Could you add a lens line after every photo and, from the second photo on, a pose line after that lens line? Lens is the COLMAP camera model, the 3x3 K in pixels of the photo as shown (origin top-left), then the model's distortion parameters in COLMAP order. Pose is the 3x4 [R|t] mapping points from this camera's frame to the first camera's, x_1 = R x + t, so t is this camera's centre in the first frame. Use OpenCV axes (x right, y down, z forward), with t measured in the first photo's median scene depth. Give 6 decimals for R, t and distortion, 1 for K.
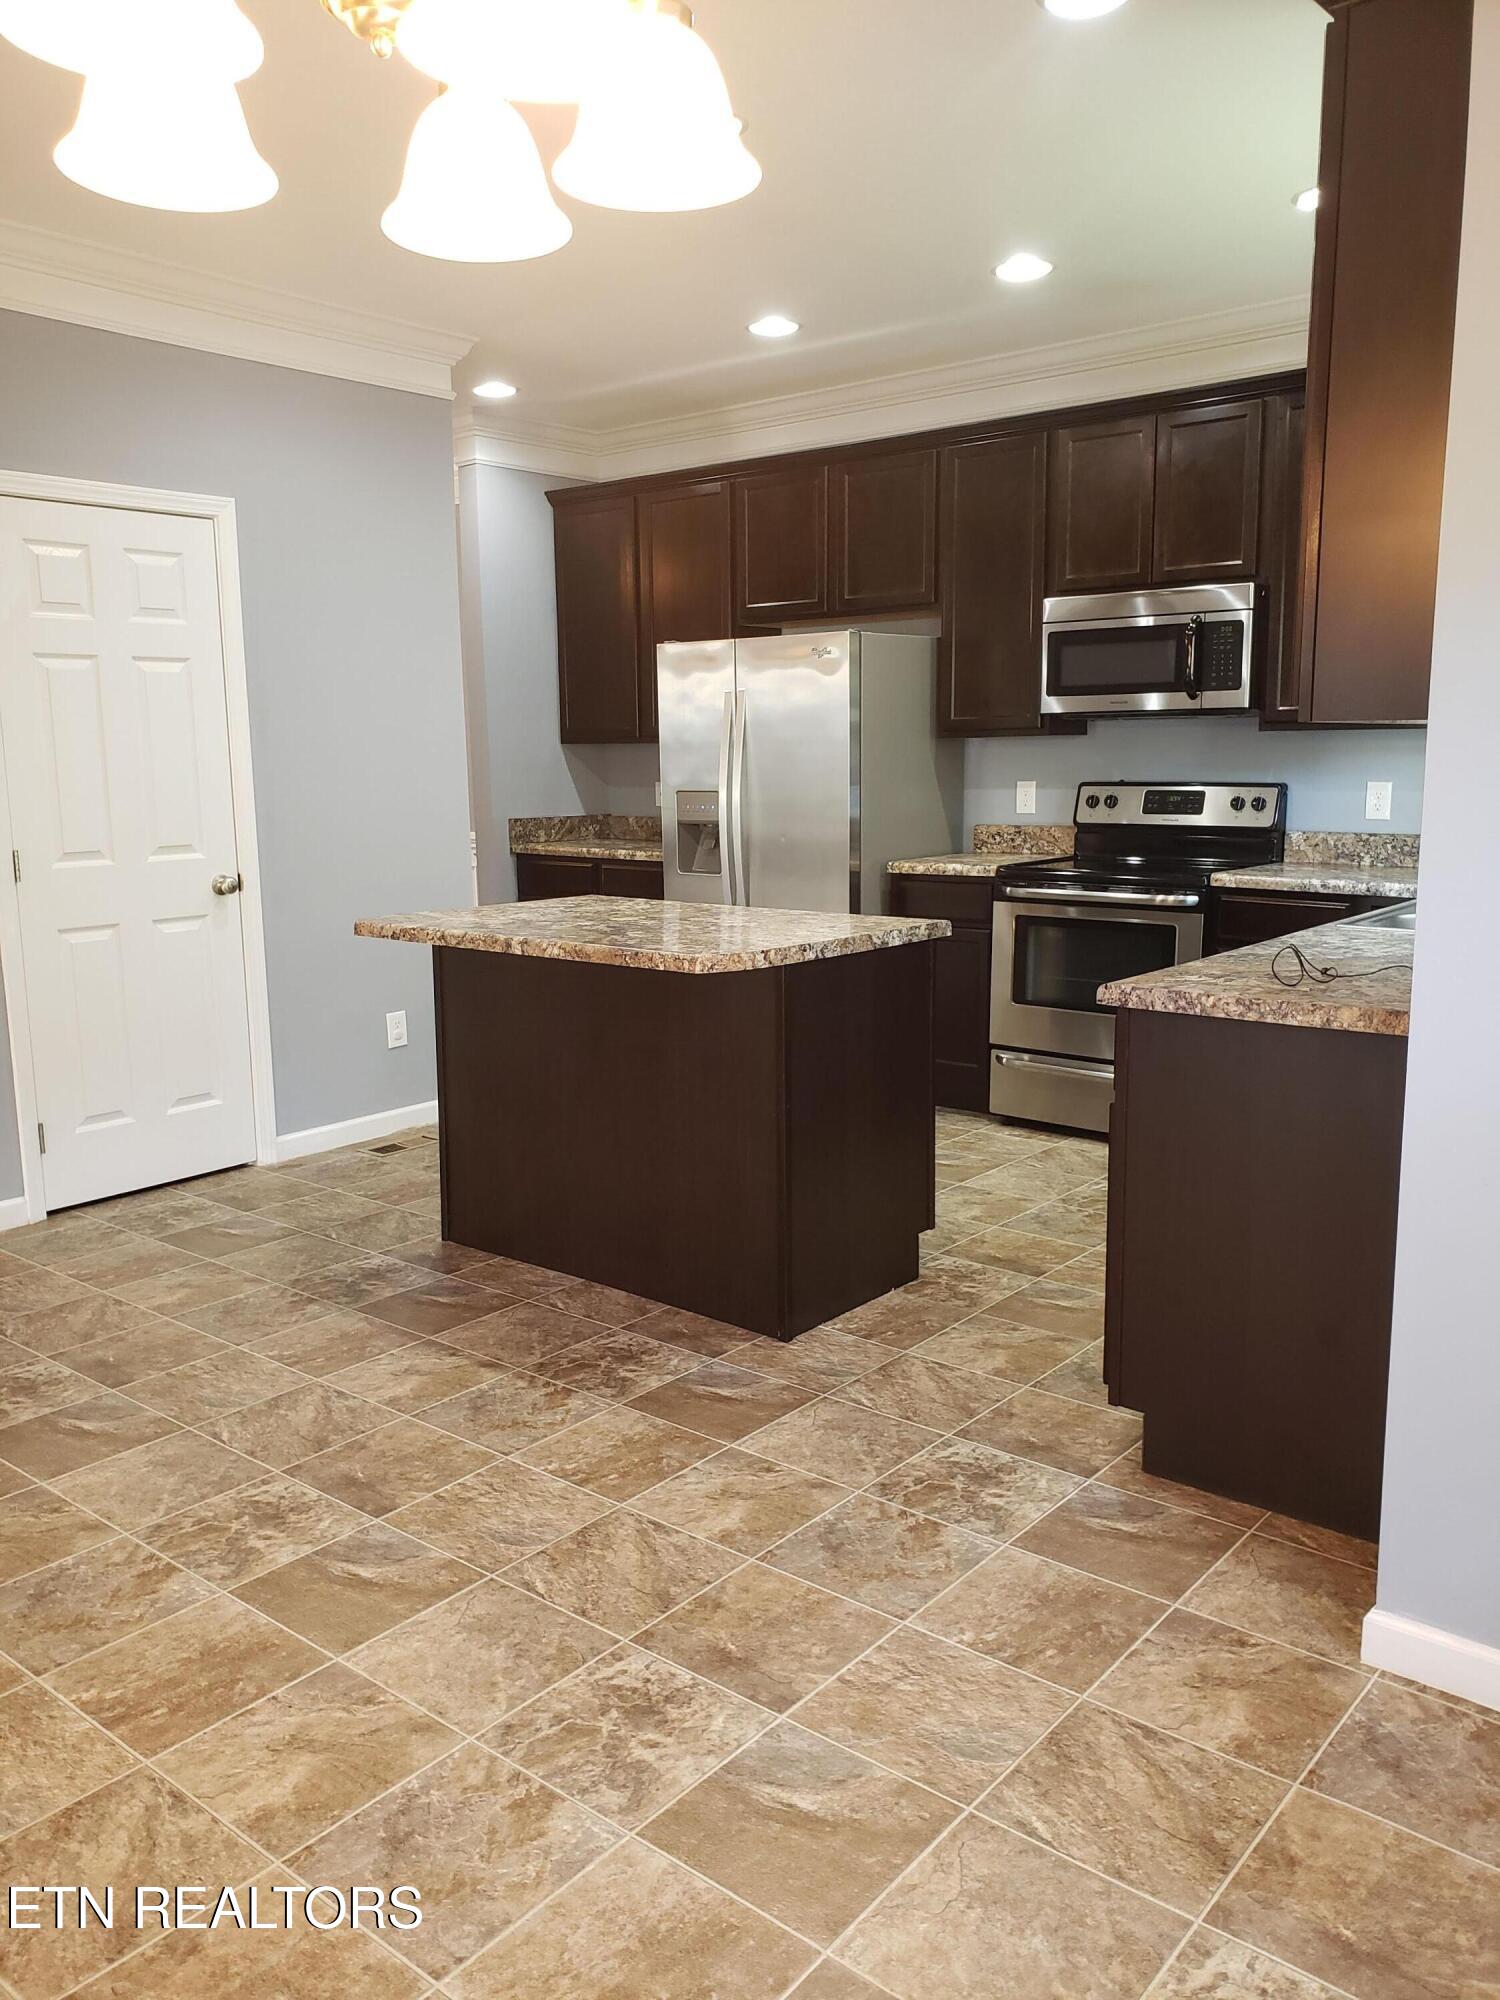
lens RADIAL K [[1557.6, 0, 731.1], [0, 1557.6, 1012.6], [0, 0, 1]] dist [0.113394, -0.229544]
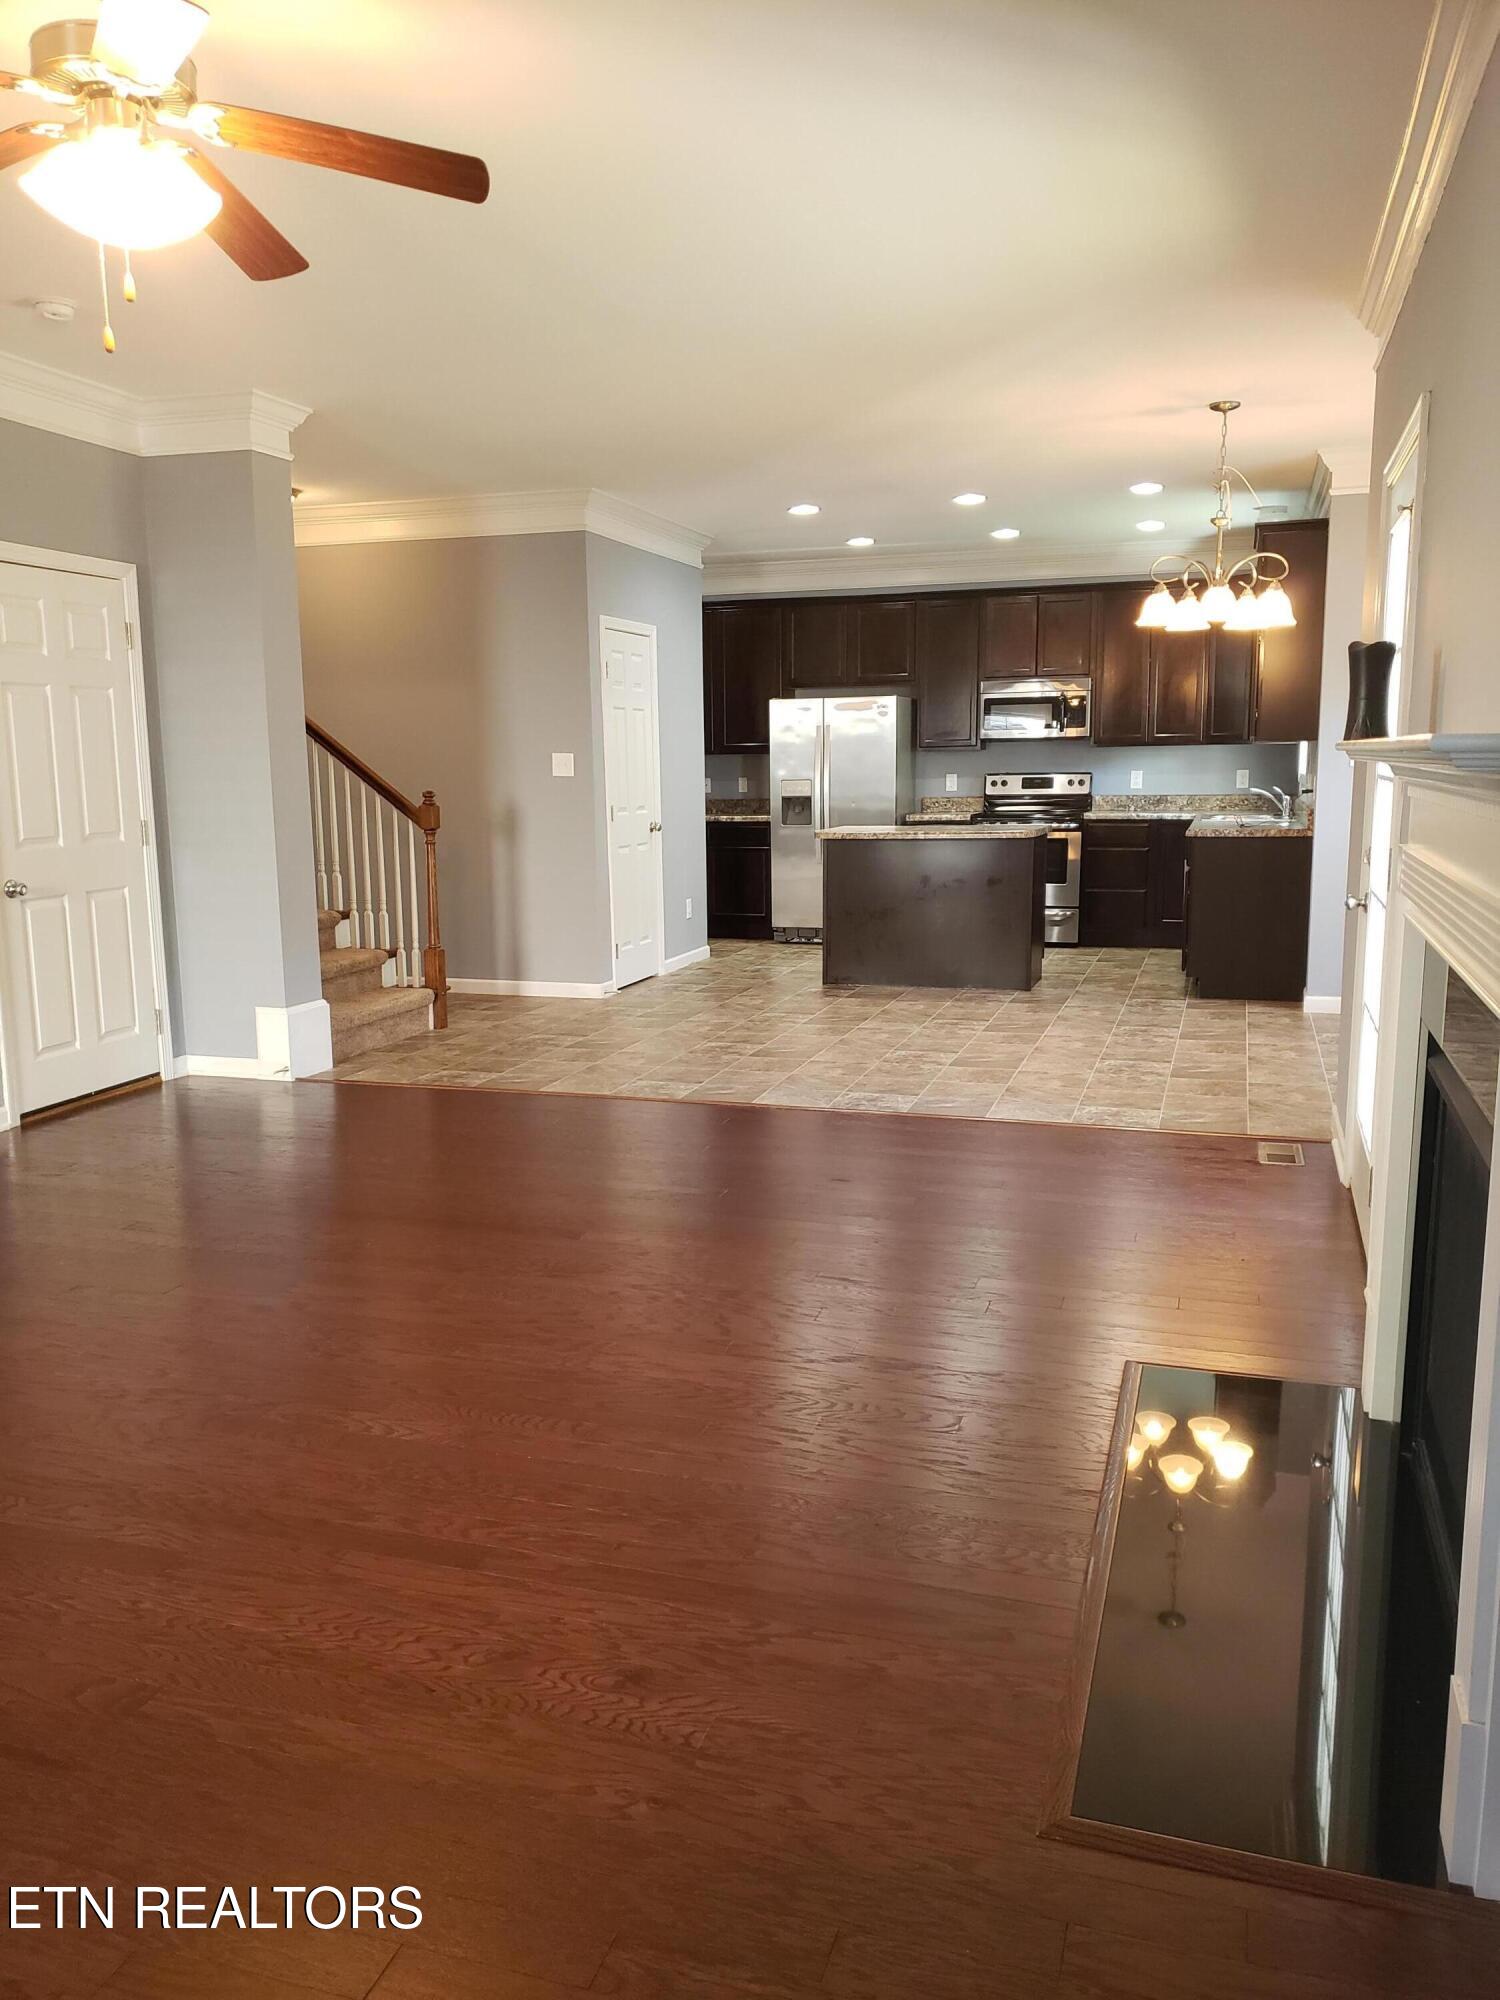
lens RADIAL K [[1573.6, 0, 743.8], [0, 1573.6, 1019.5], [0, 0, 1]] dist [0.011724, 0.008284]
pose [[0.925191, -0.062822, 0.374266, -0.895378], [0.068265, 0.997666, -0.001292, 0.154904], [-0.373311, 0.026744, 0.927321, -0.767278]]
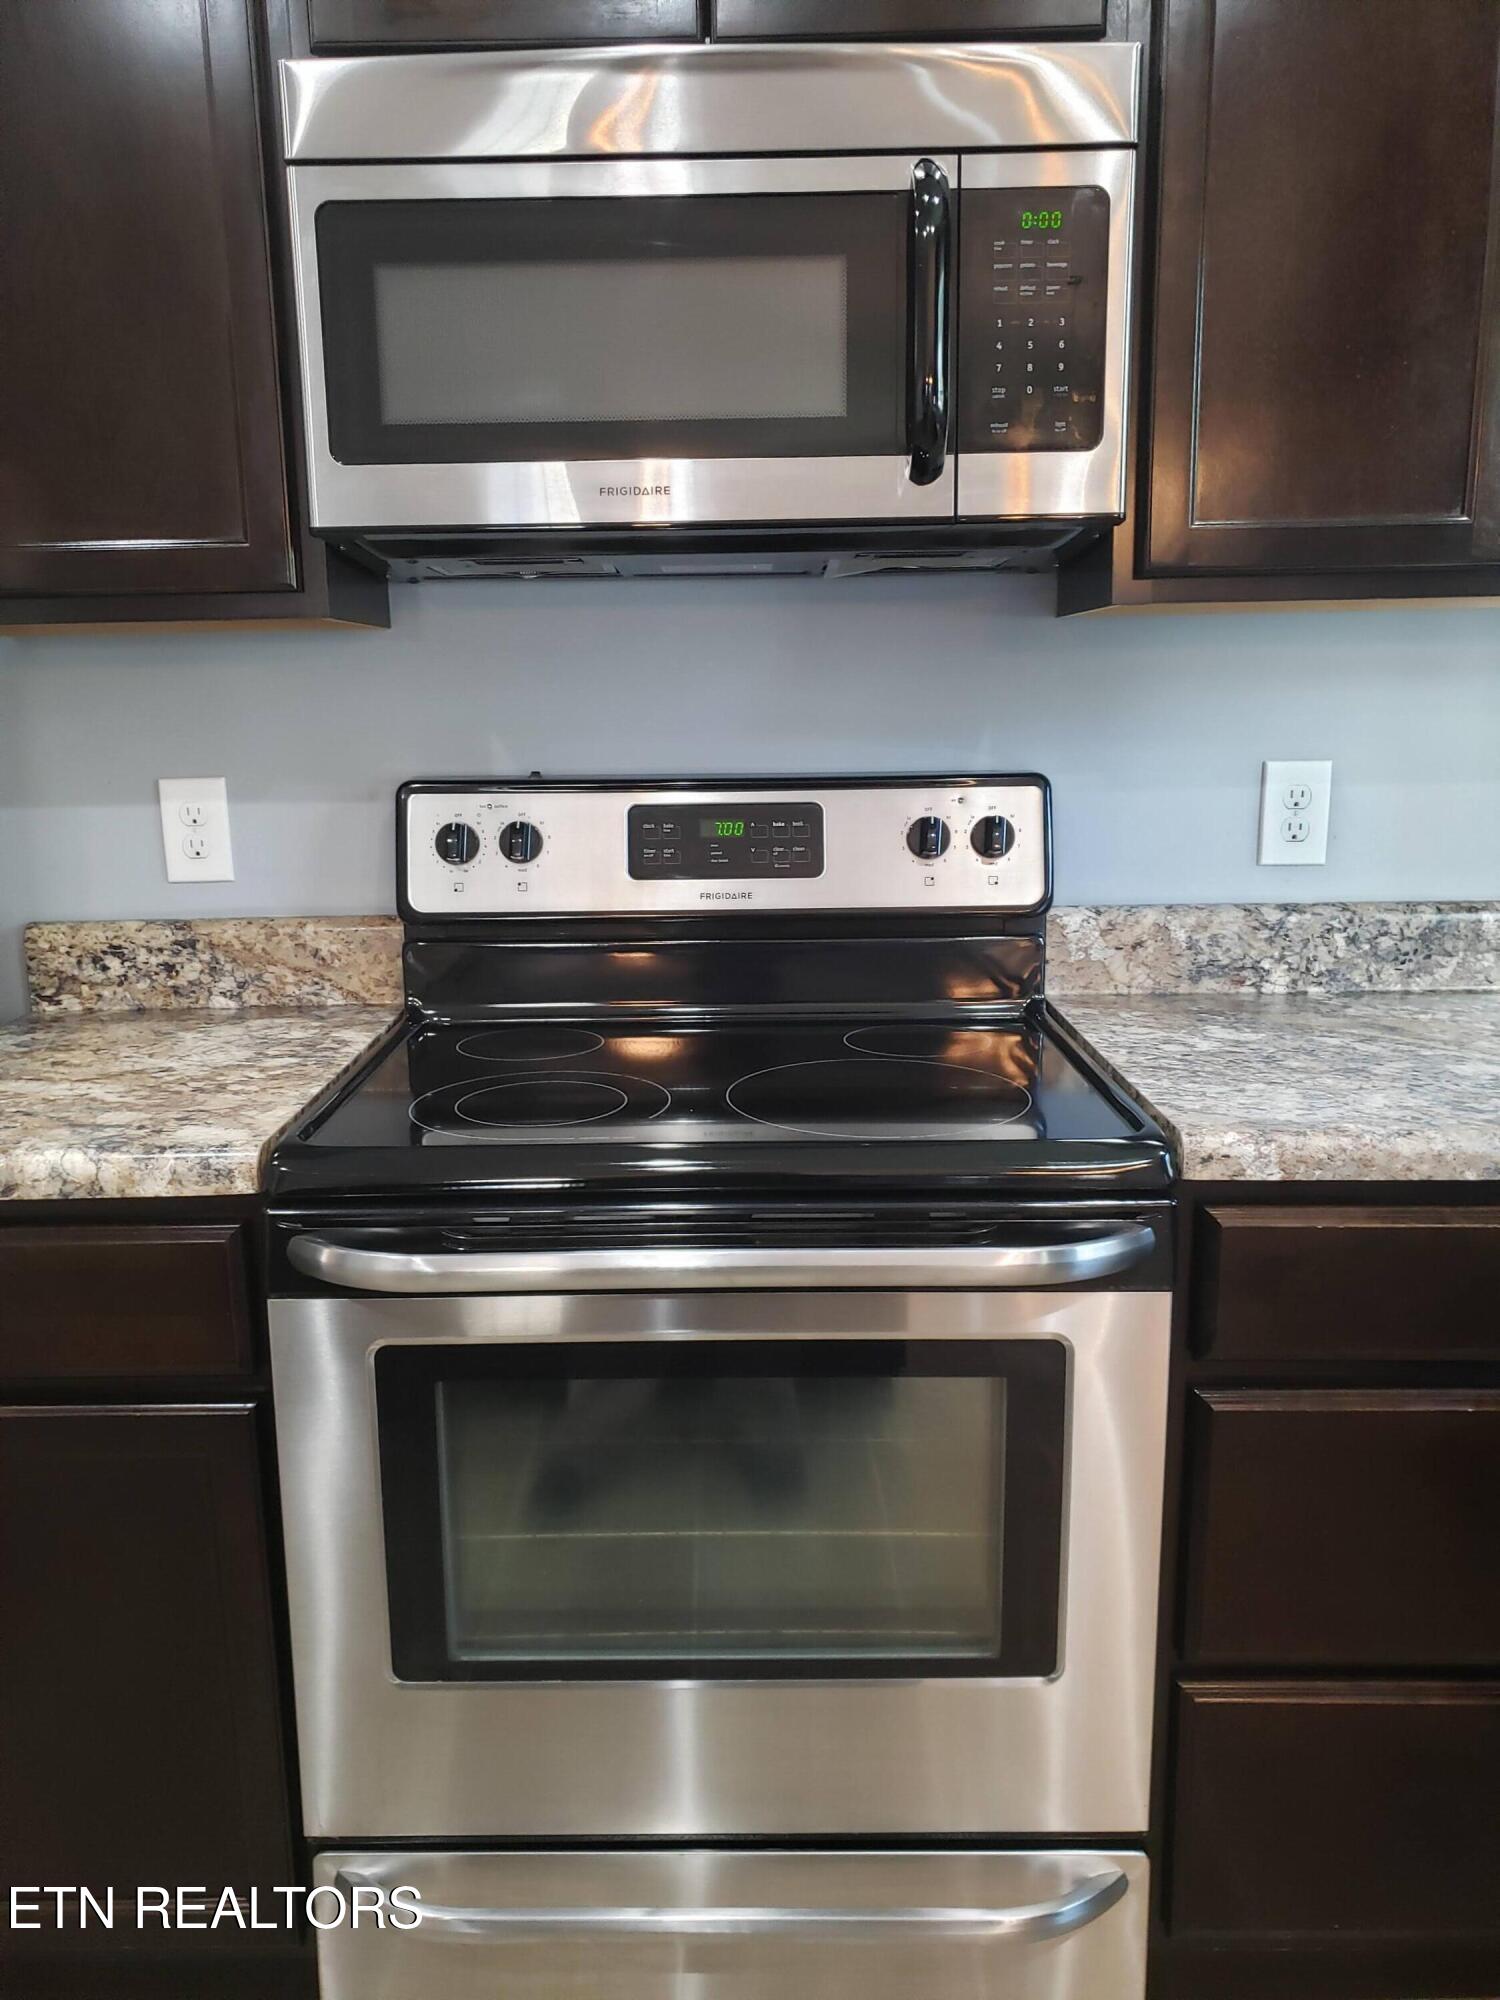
lens RADIAL K [[1557.6, 0, 731.1], [0, 1557.6, 1012.6], [0, 0, 1]] dist [0.113394, -0.229544]
pose [[0.772357, -0.130660, 0.621604, 0.081937], [0.113781, 0.991245, 0.066983, -0.127761], [-0.624914, 0.018992, 0.780462, 0.798251]]
